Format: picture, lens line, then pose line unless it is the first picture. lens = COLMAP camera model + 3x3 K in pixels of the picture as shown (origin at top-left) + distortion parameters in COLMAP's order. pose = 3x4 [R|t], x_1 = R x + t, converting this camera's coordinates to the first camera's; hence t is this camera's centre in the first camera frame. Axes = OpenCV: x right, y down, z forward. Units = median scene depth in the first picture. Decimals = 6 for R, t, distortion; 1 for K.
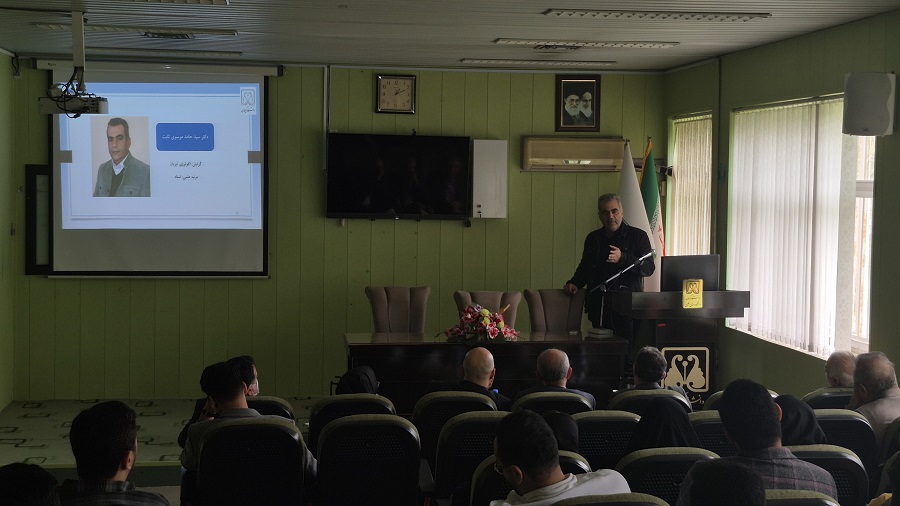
lens RADIAL K [[1263.1, 0, 420.2], [0, 1263.1, 251.0], [0, 0, 1]] dist [0.149276, 0.000000]
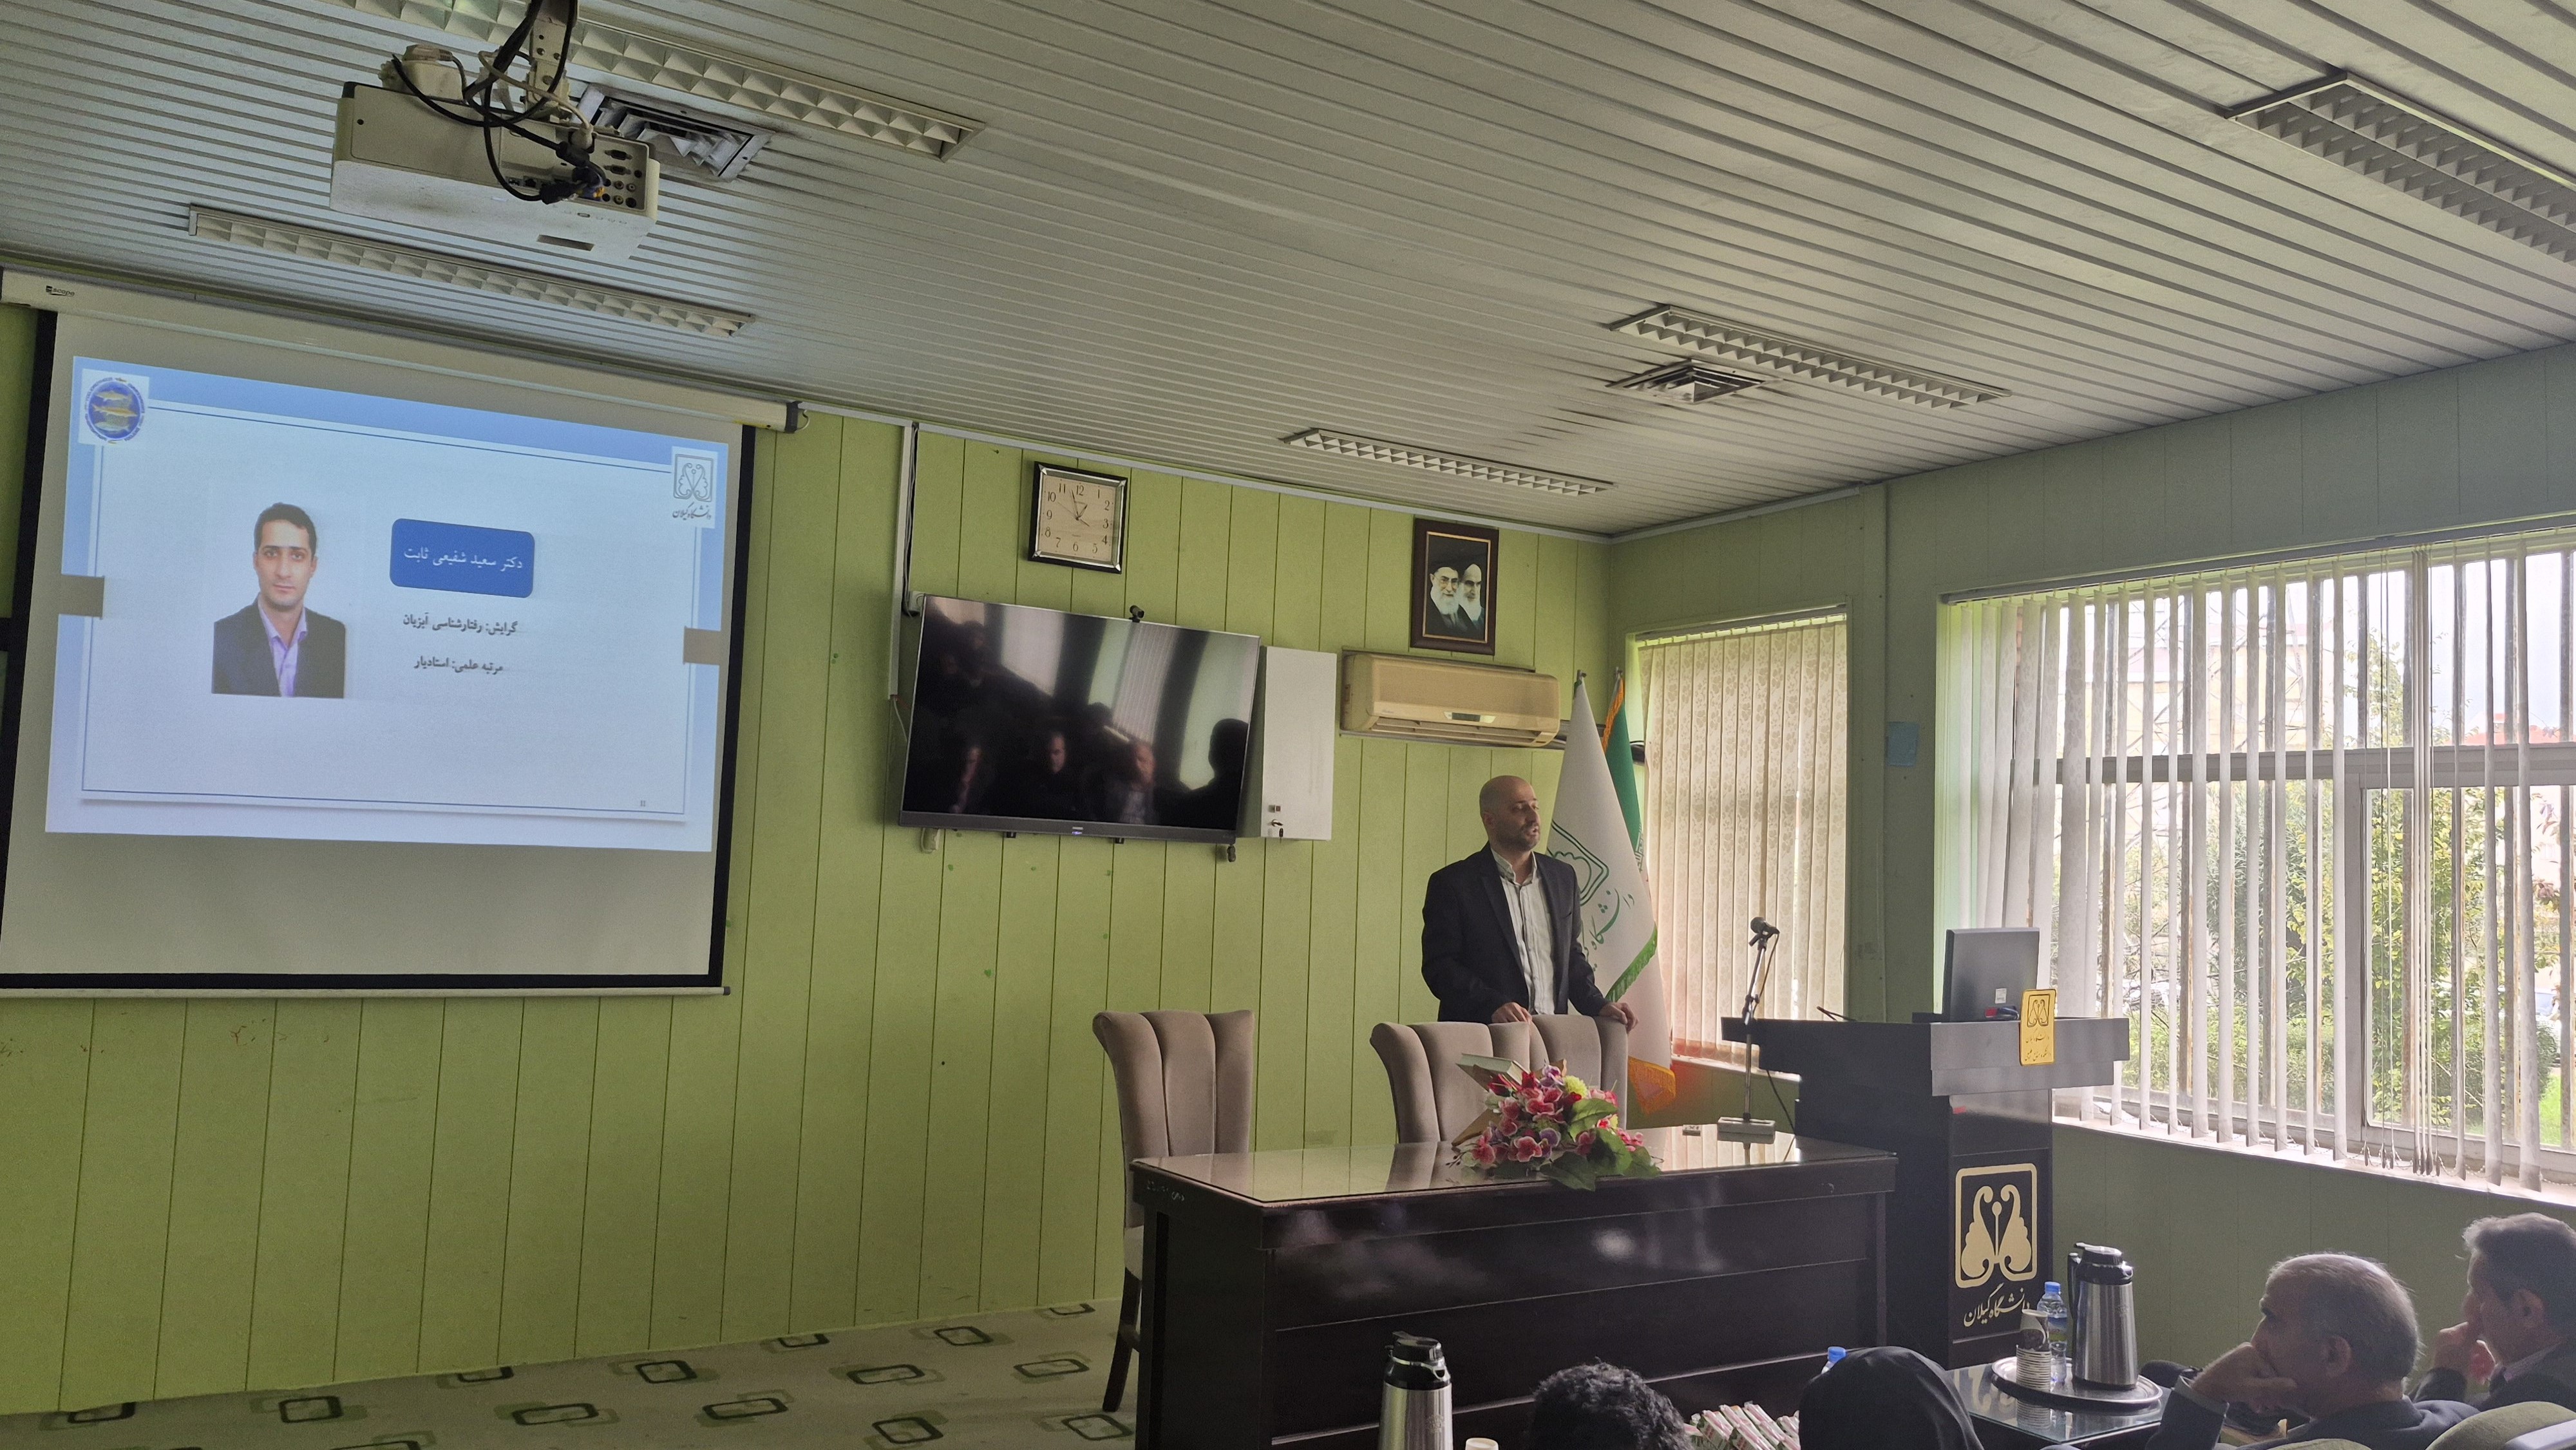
lens RADIAL K [[1765.4, 0, 1259.9], [0, 1765.4, 749.7], [0, 0, 1]] dist [0.041650, -0.025436]
pose [[0.911103, 0.050824, 0.409033, -0.190198], [-0.003348, 0.993249, -0.115958, 0.011020], [-0.412165, 0.104280, 0.905122, 0.493218]]
